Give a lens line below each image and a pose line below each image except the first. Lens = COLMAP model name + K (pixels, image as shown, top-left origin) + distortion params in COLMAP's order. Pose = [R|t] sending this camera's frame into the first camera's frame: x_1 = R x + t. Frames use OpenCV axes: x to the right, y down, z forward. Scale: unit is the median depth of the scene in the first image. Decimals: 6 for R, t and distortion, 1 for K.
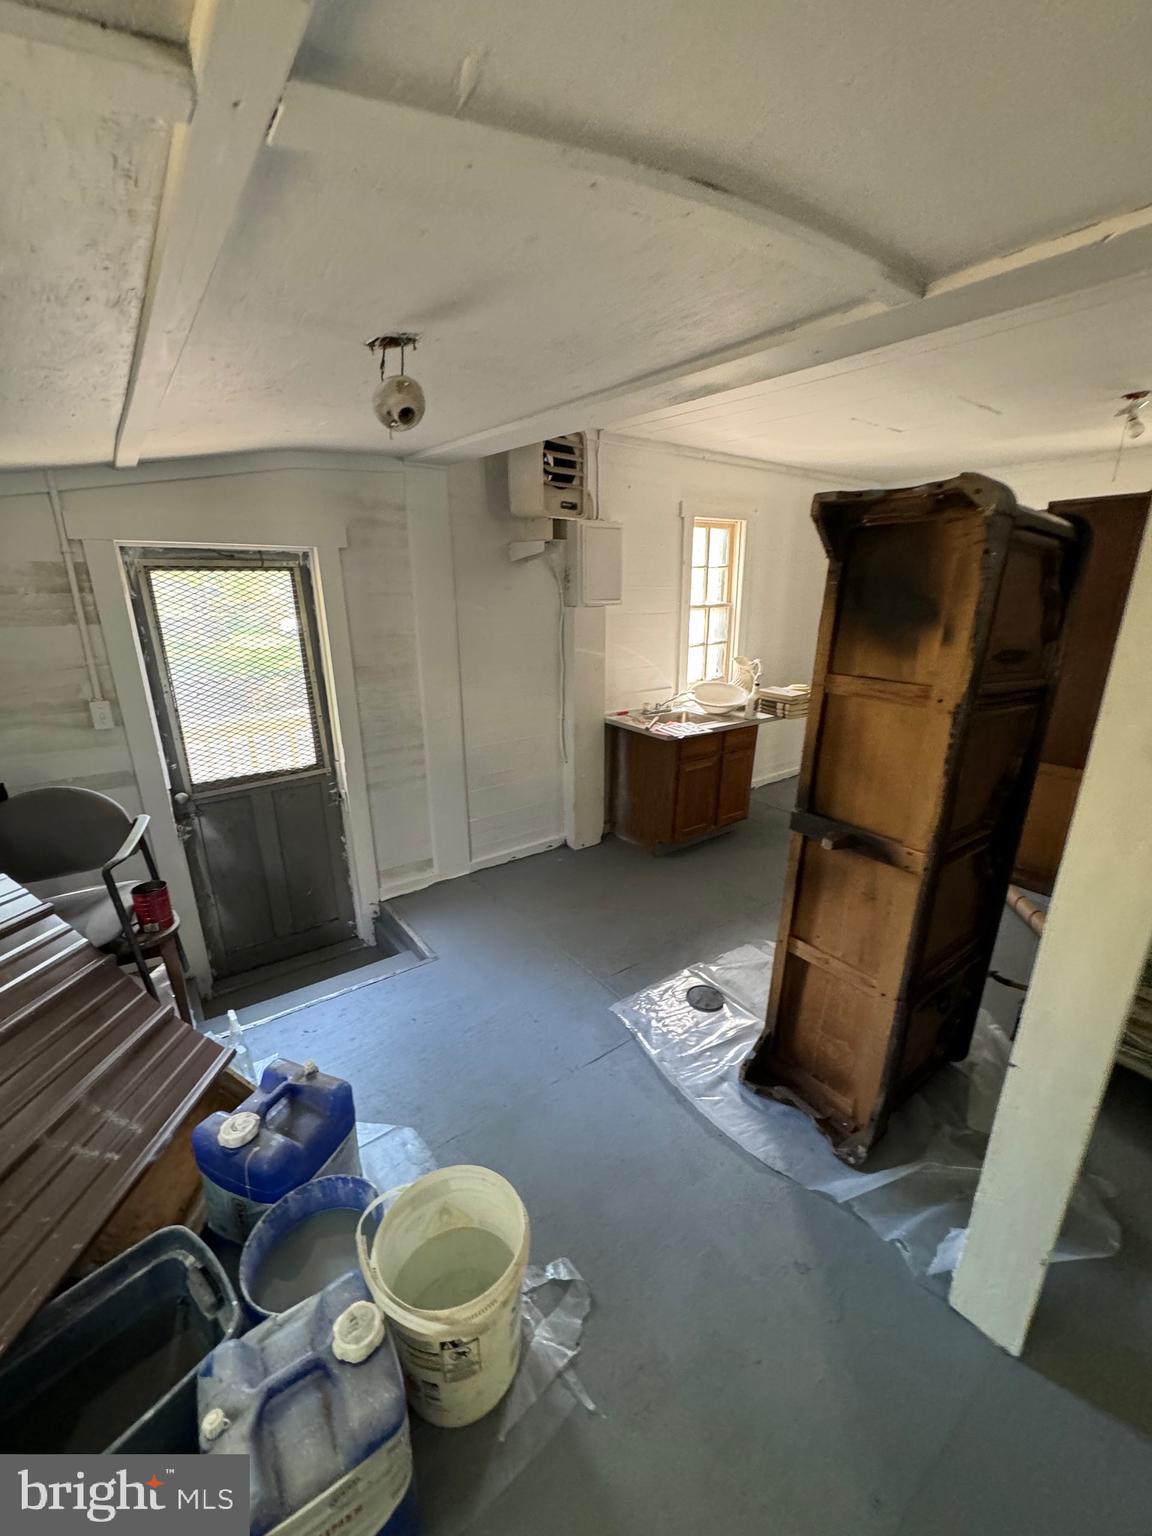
lens RADIAL K [[611.0, 0, 576.3], [0, 611.0, 769.8], [0, 0, 1]] dist [-0.001140, 0.000373]
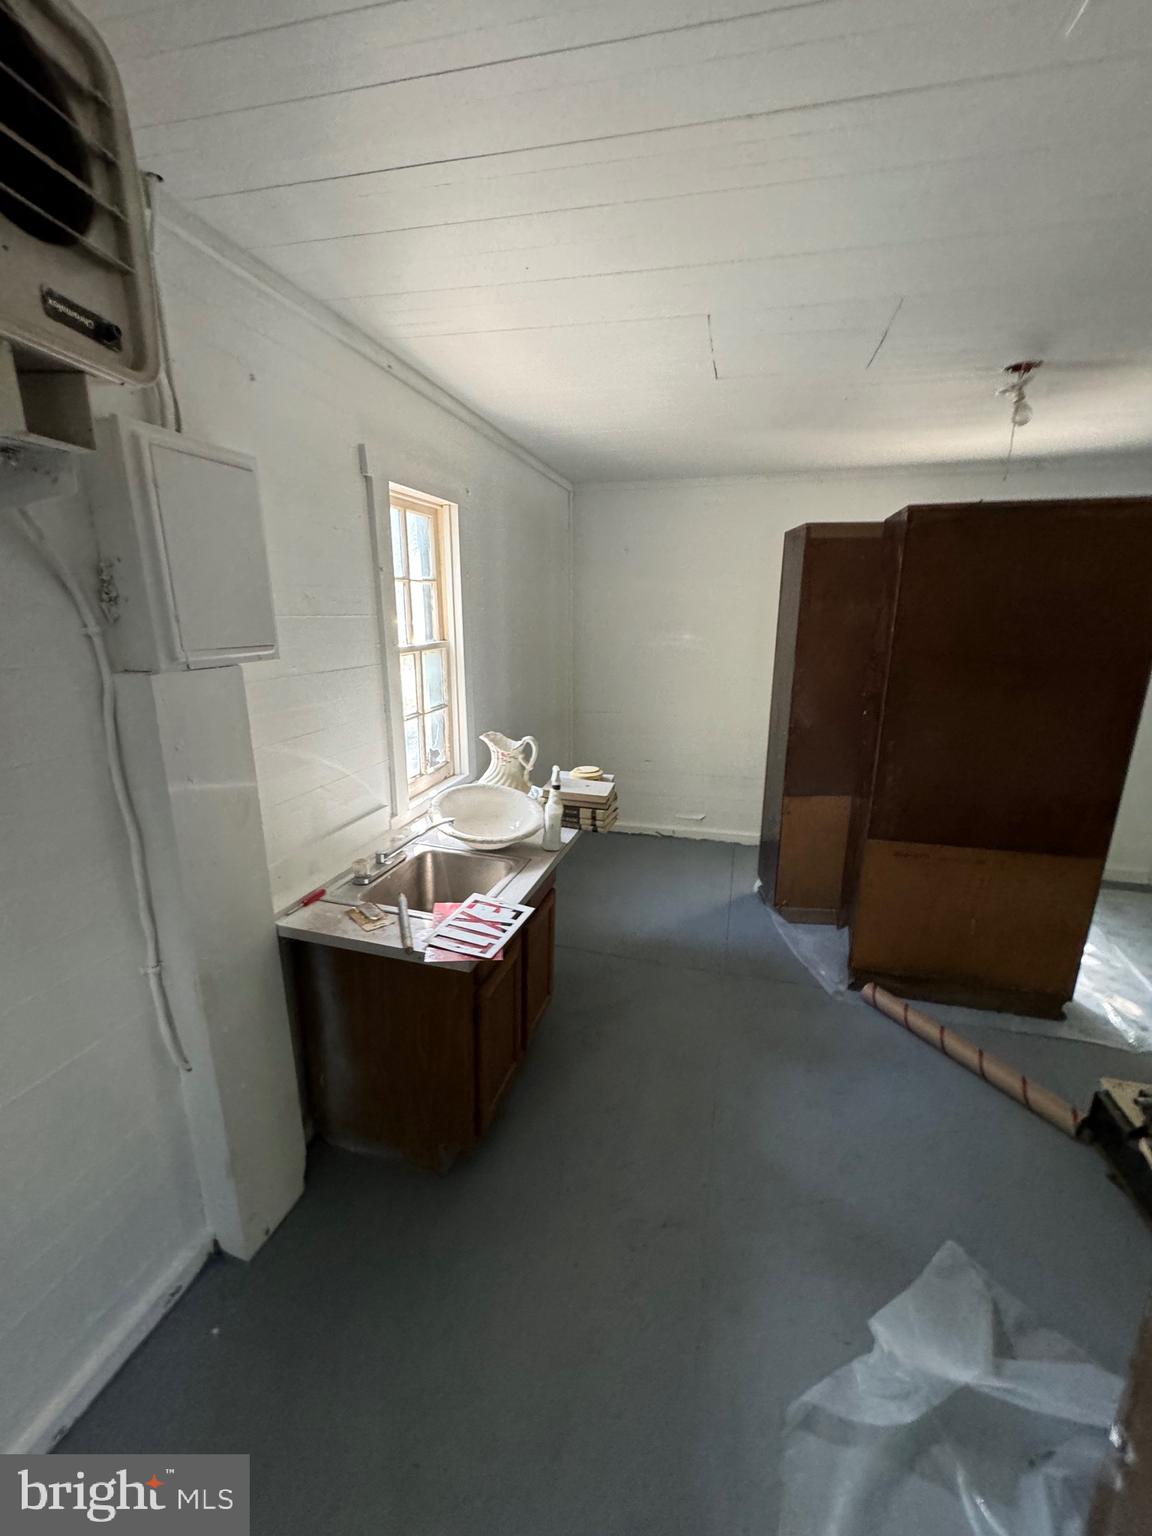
lens RADIAL K [[611.0, 0, 576.3], [0, 611.0, 769.8], [0, 0, 1]] dist [-0.001140, 0.000373]
pose [[0.794041, -0.146333, 0.589988, -0.026441], [0.167849, 0.985638, 0.018562, -0.204482], [-0.584231, 0.084290, 0.807199, 0.667185]]
